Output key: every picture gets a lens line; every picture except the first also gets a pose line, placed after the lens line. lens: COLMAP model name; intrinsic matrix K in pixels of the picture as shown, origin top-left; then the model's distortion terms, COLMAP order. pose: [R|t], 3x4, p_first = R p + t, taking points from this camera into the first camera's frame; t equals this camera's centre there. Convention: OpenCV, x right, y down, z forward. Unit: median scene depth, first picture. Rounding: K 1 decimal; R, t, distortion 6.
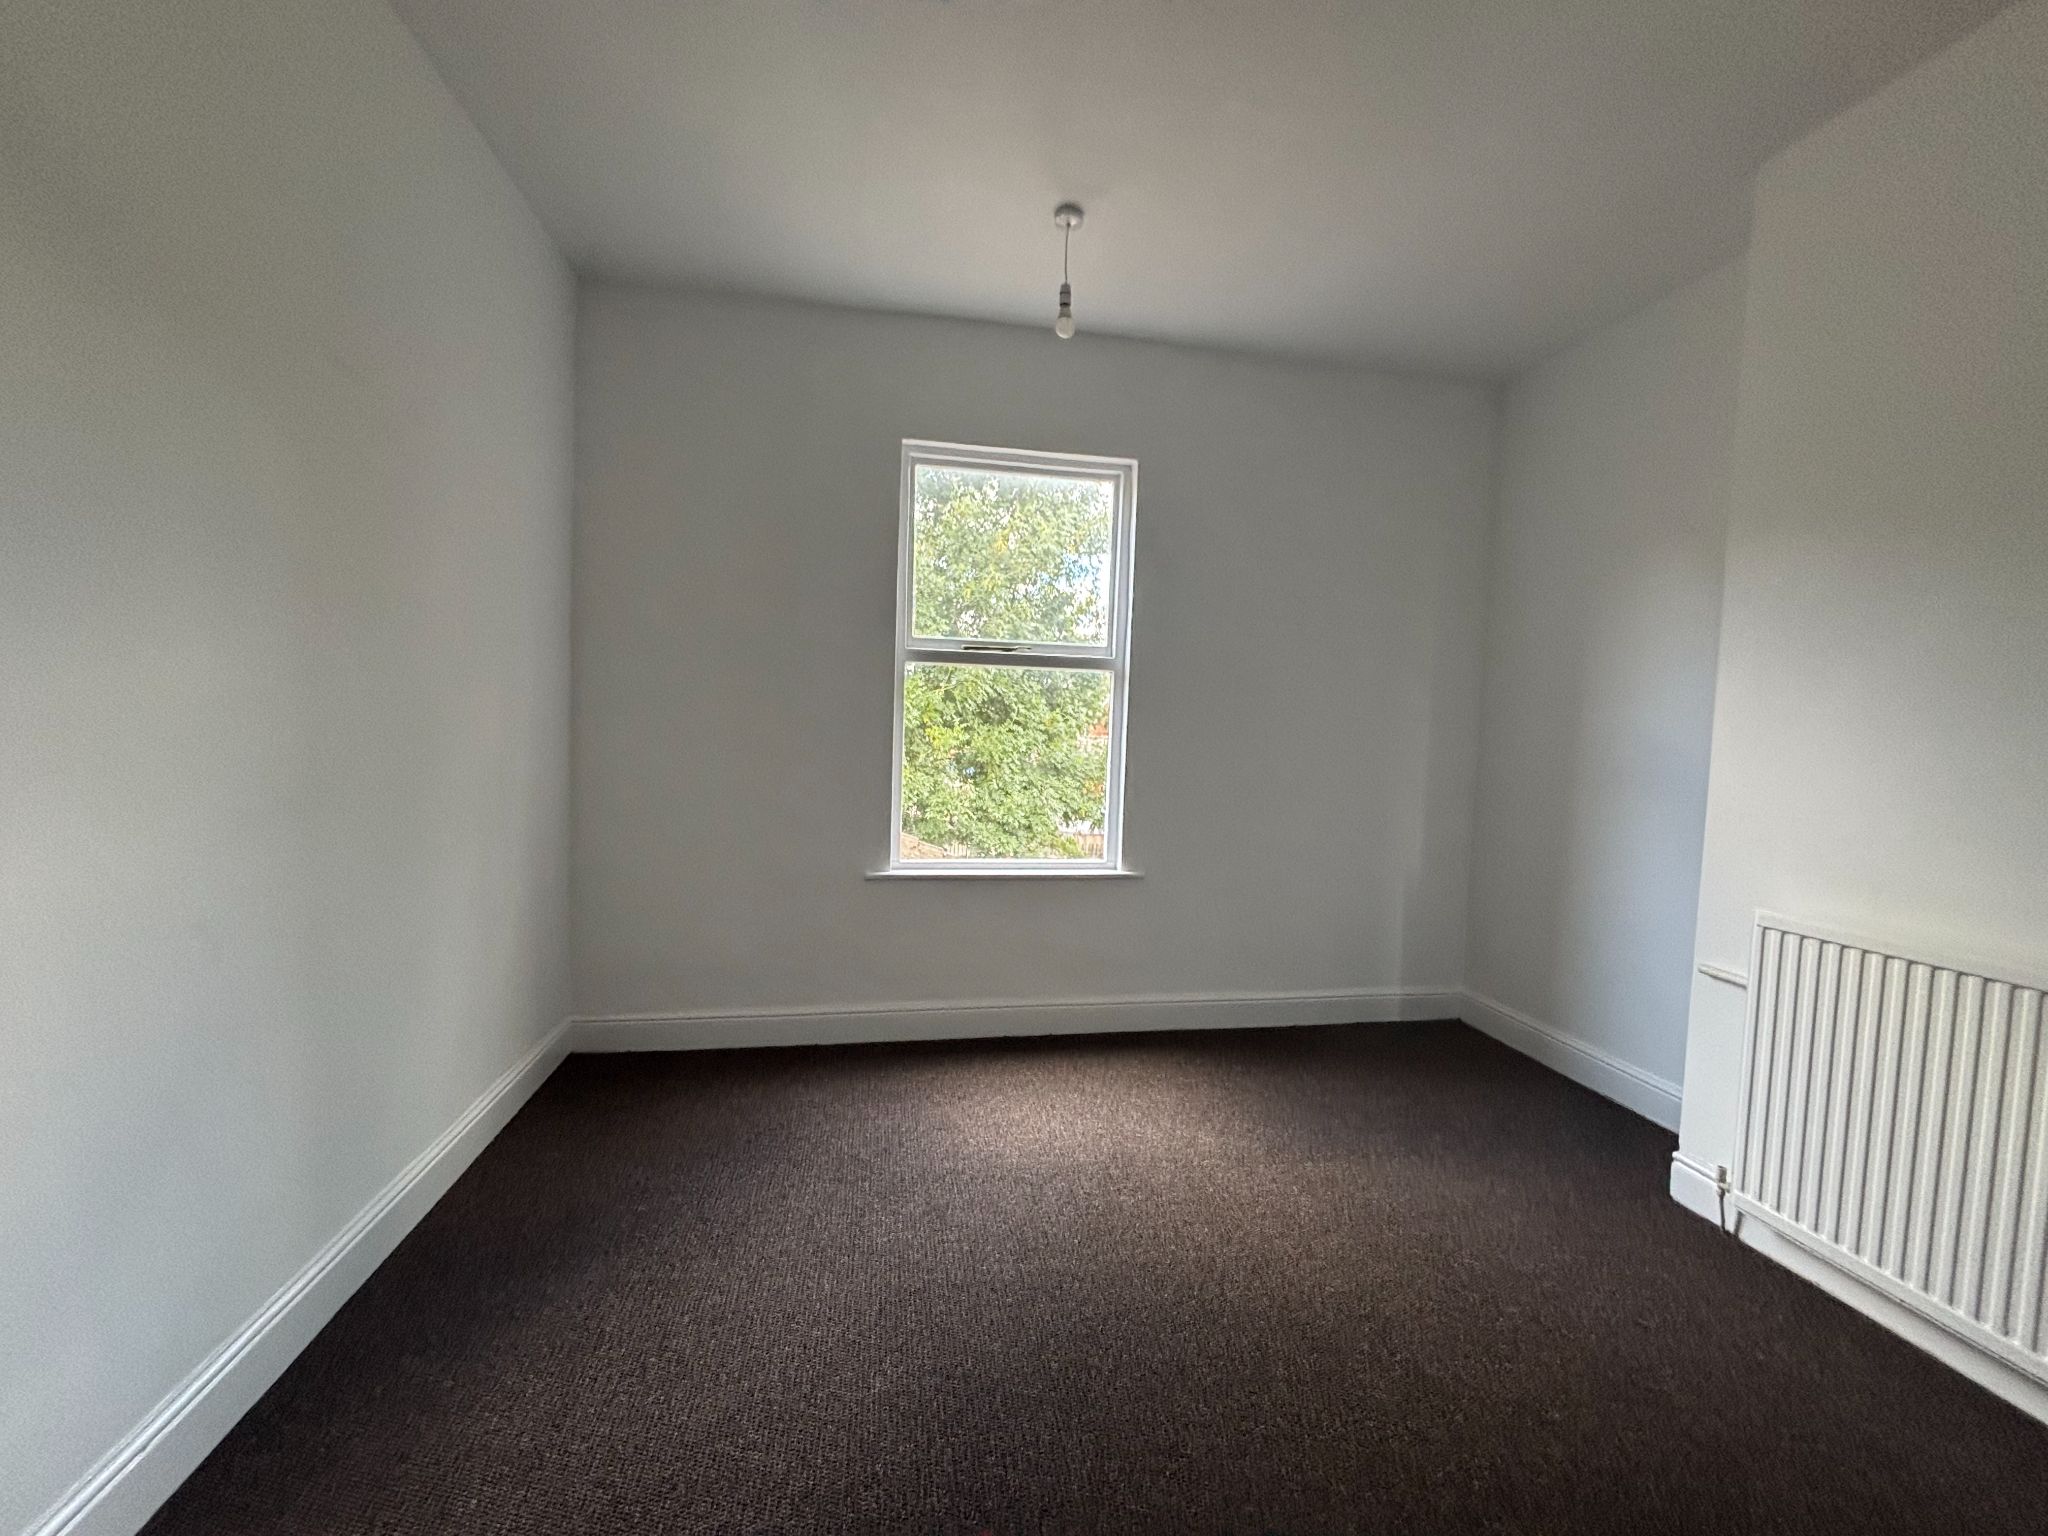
lens RADIAL K [[811.3, 0, 1032.3], [0, 811.3, 772.8], [0, 0, 1]] dist [0.000422, -0.000137]
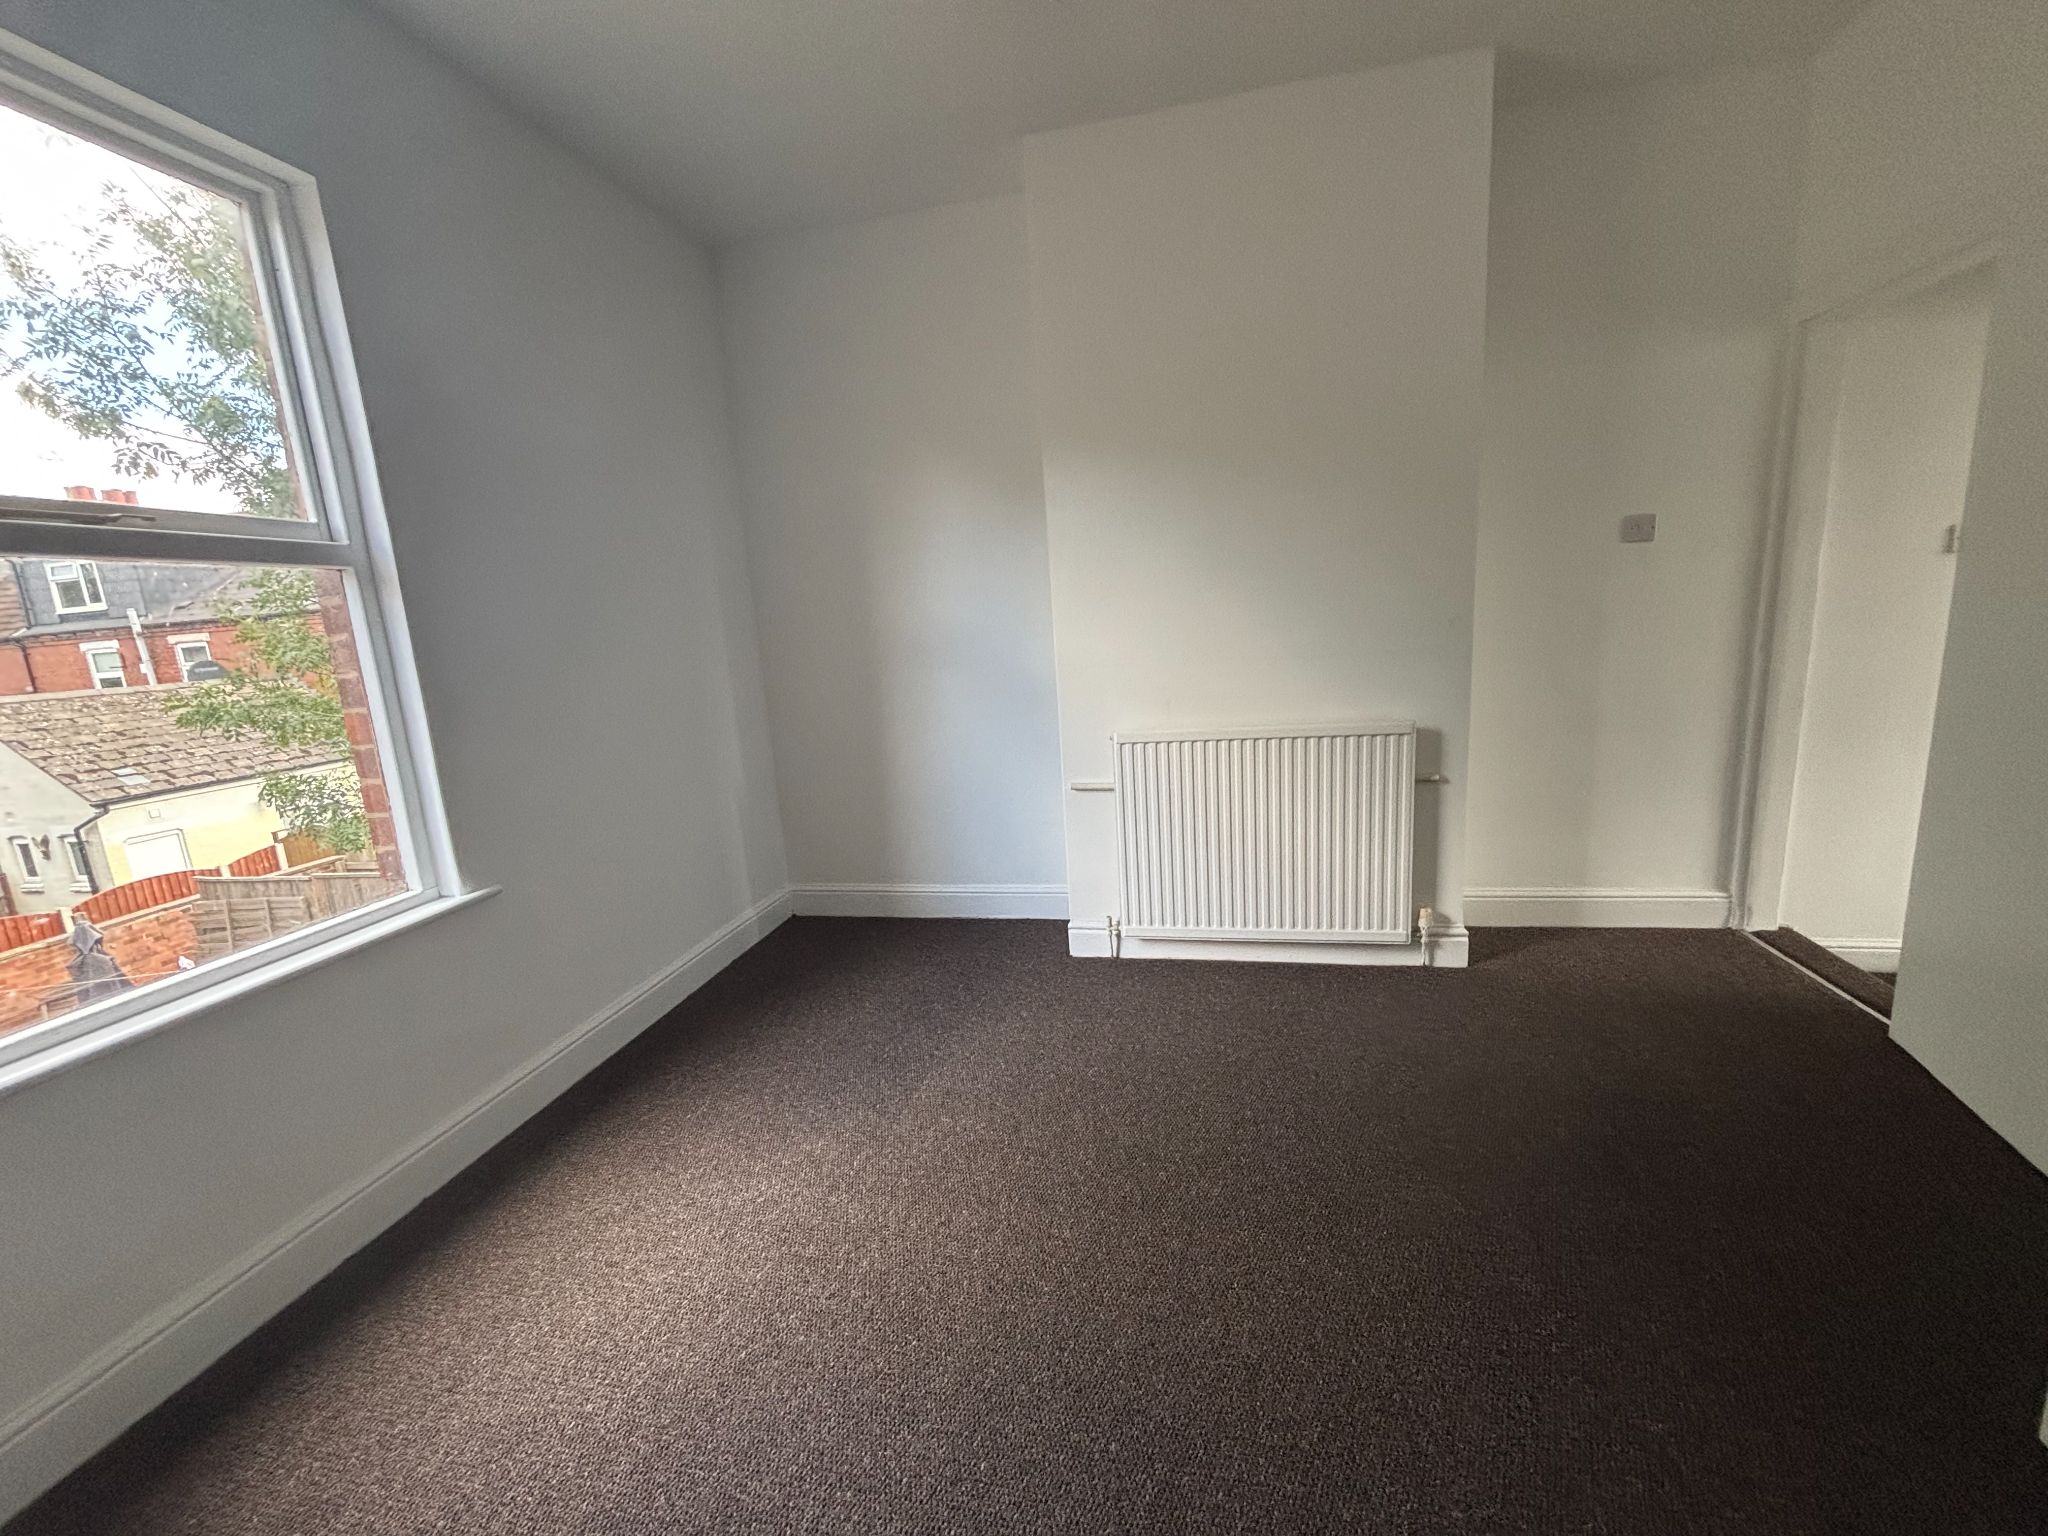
lens RADIAL K [[811.3, 0, 1032.3], [0, 811.3, 772.8], [0, 0, 1]] dist [0.000422, -0.000137]
pose [[0.378779, -0.231921, 0.895957, -0.270731], [0.132404, 0.971714, 0.195556, -0.036610], [-0.915967, 0.044556, 0.398772, 0.349863]]
